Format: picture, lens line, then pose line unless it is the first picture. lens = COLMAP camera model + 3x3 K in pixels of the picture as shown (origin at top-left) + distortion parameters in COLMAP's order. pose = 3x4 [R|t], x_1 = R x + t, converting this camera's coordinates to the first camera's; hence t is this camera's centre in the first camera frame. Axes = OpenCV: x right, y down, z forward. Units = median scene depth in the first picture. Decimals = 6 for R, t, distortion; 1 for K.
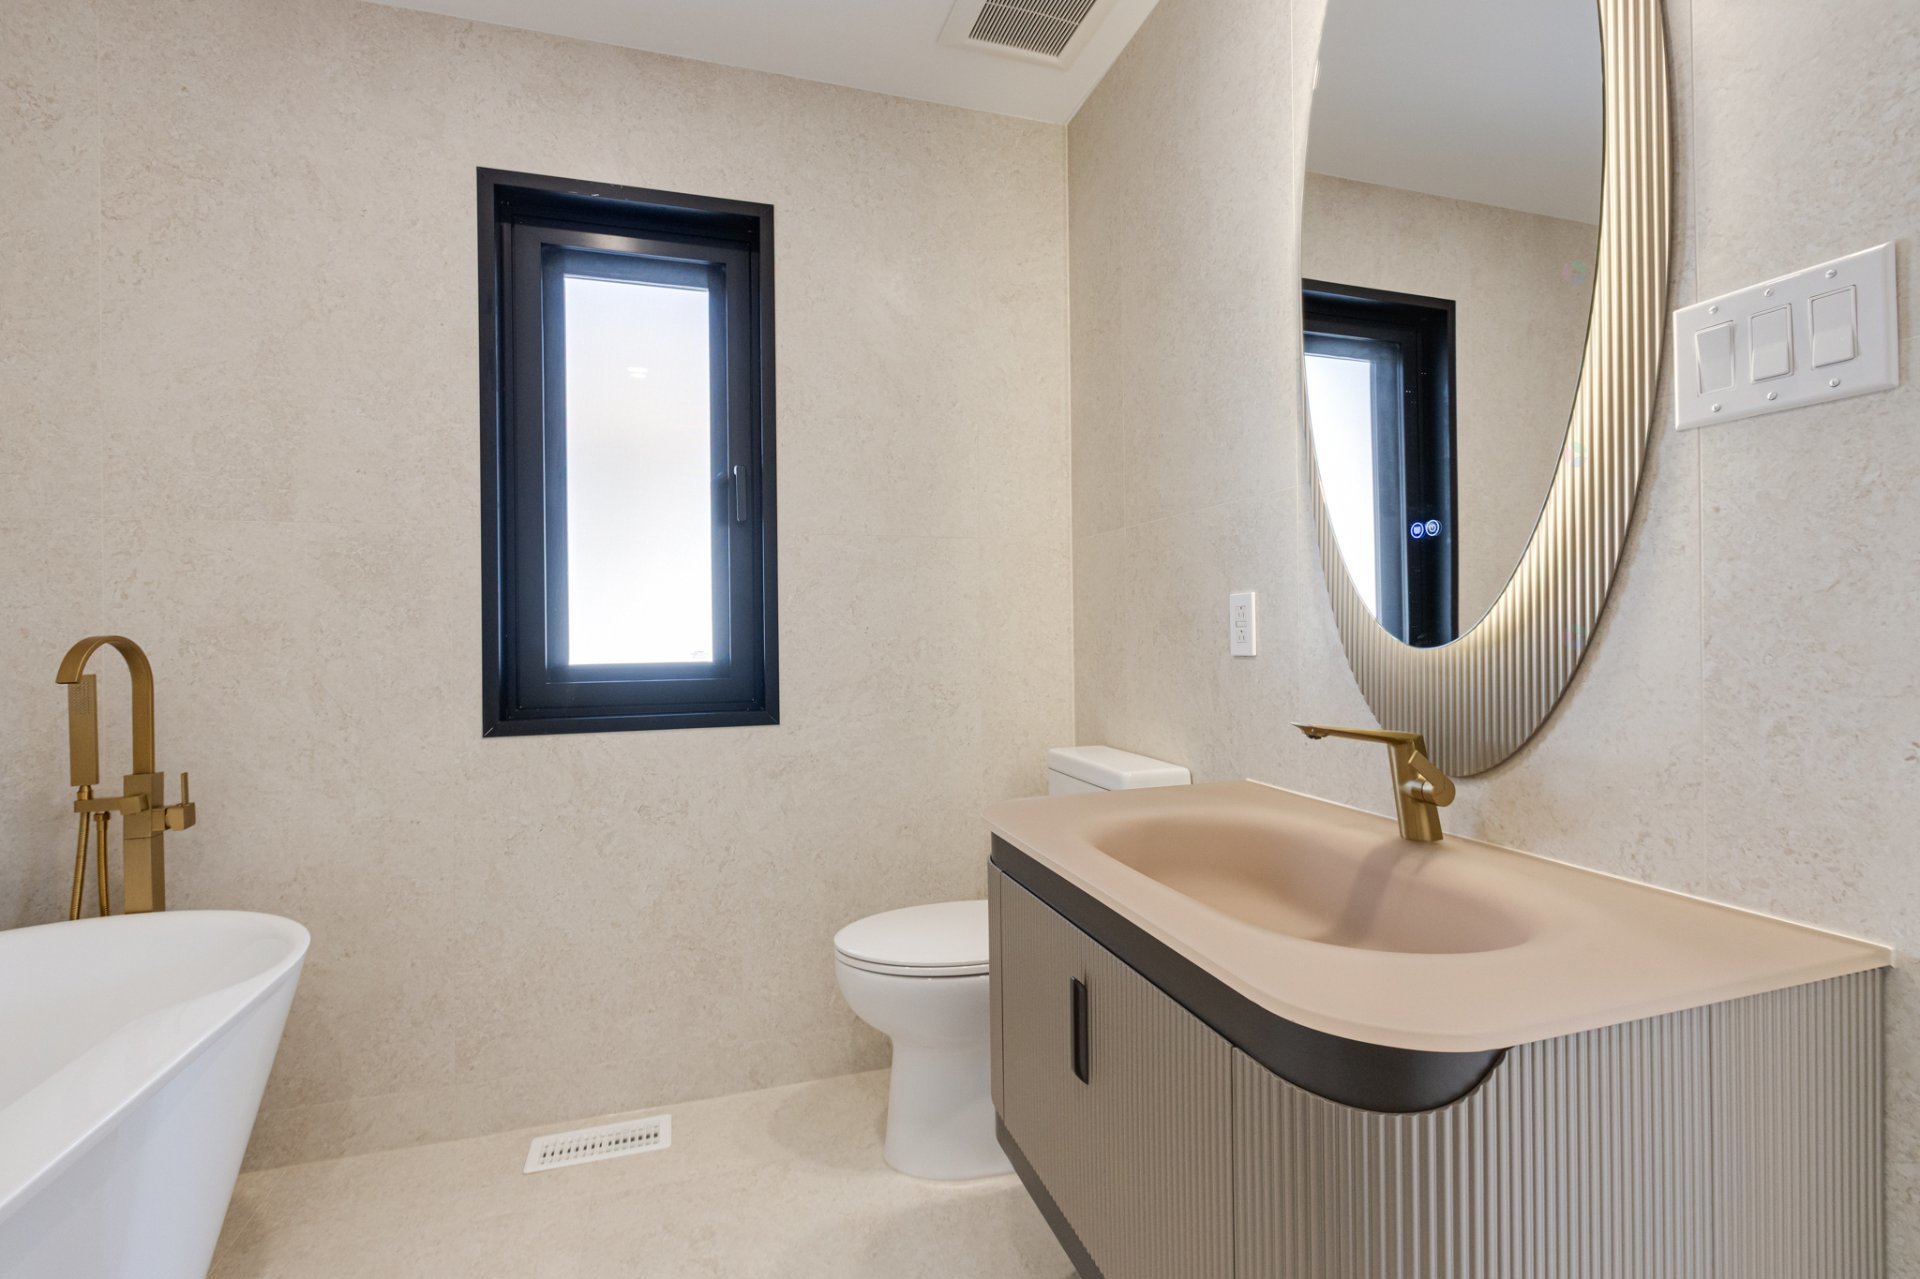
lens RADIAL K [[857.3, 0, 950.6], [0, 857.3, 632.4], [0, 0, 1]] dist [-0.001265, 0.000092]
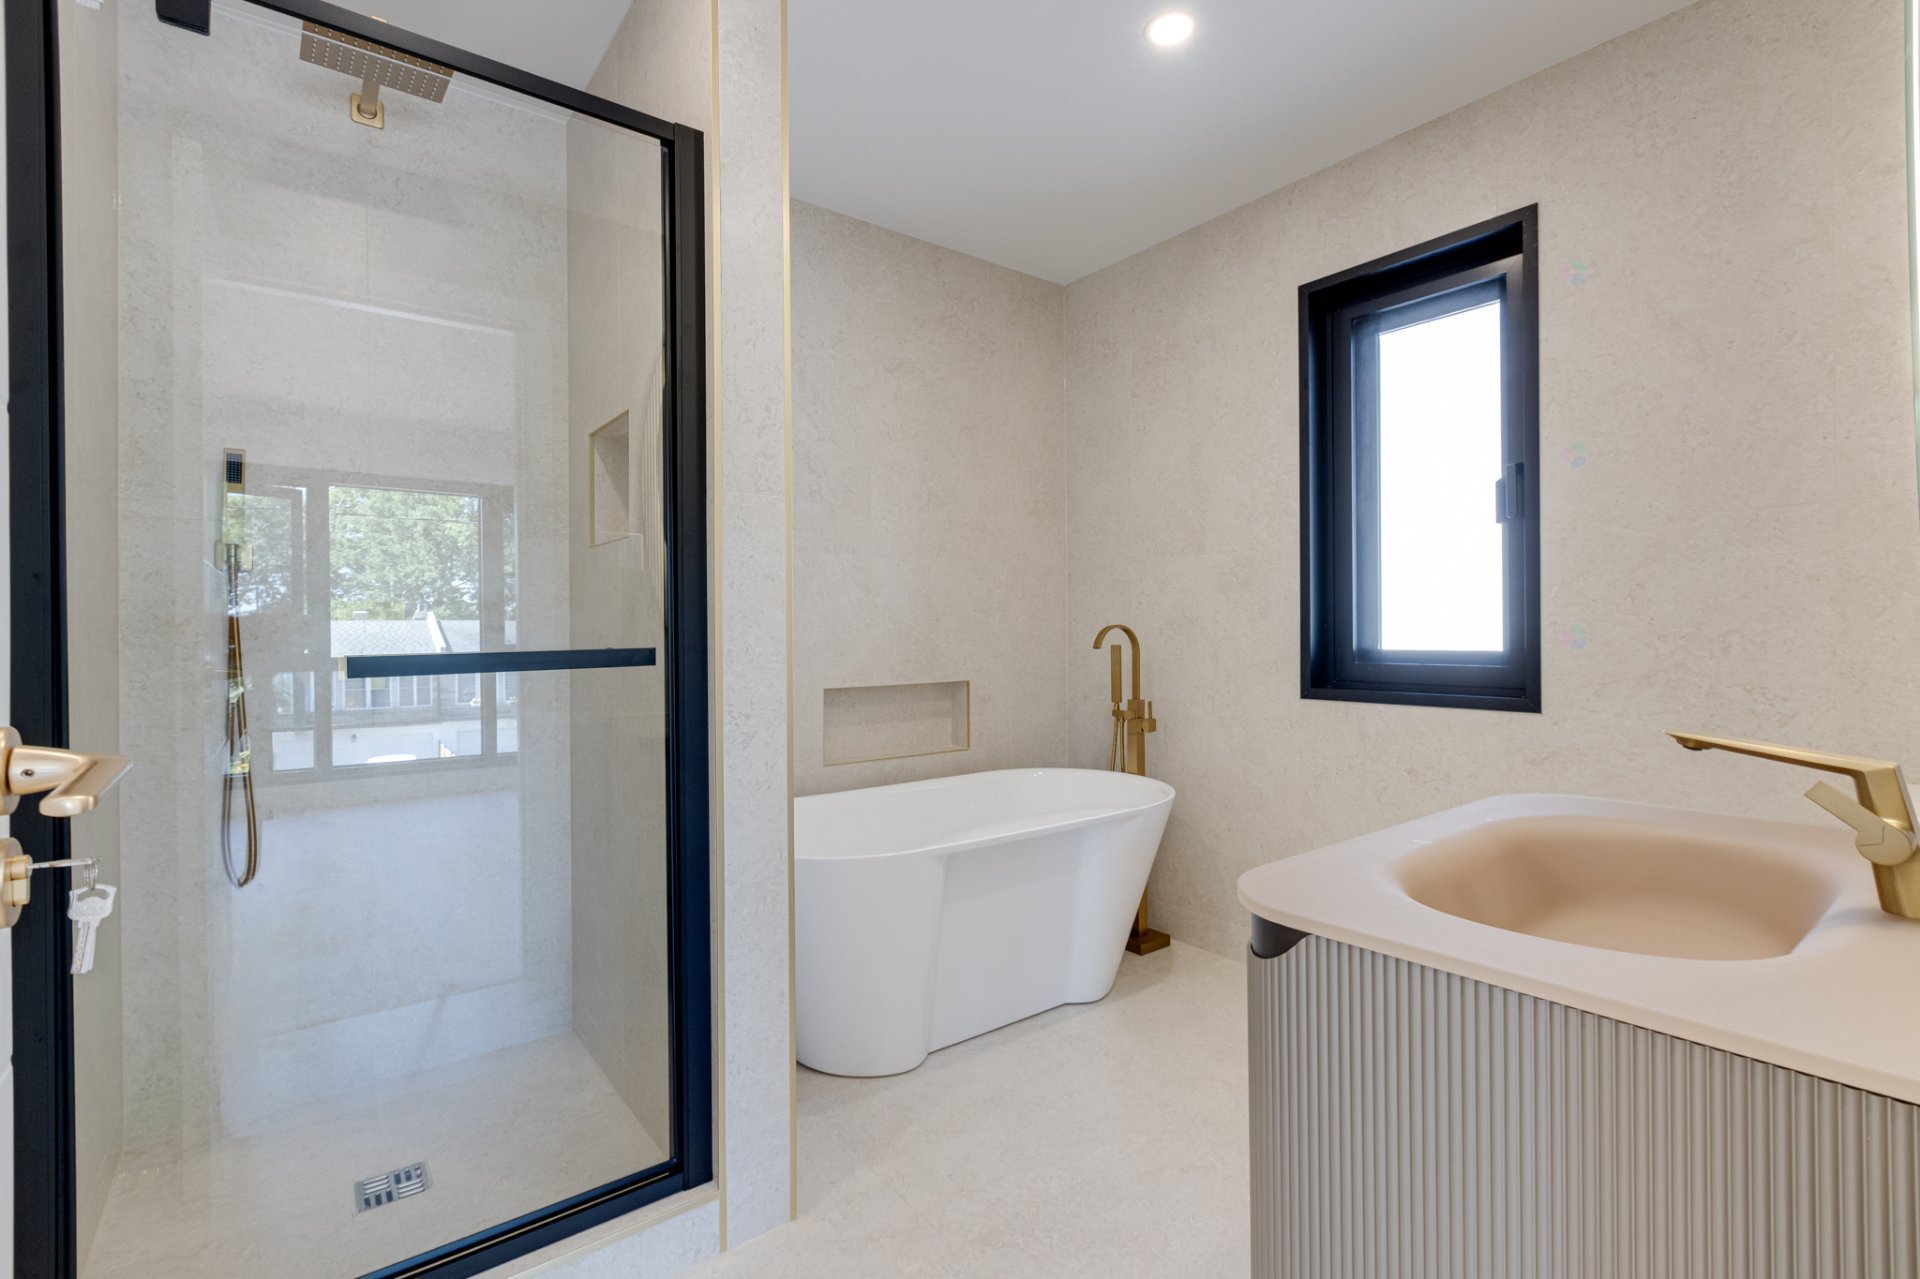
lens RADIAL K [[857.3, 0, 950.6], [0, 857.3, 632.4], [0, 0, 1]] dist [-0.001265, 0.000092]
pose [[0.348068, 0.012824, -0.937382, 0.537023], [0.005428, 0.999862, 0.015694, -0.009441], [0.937454, -0.010551, 0.347950, -0.012566]]
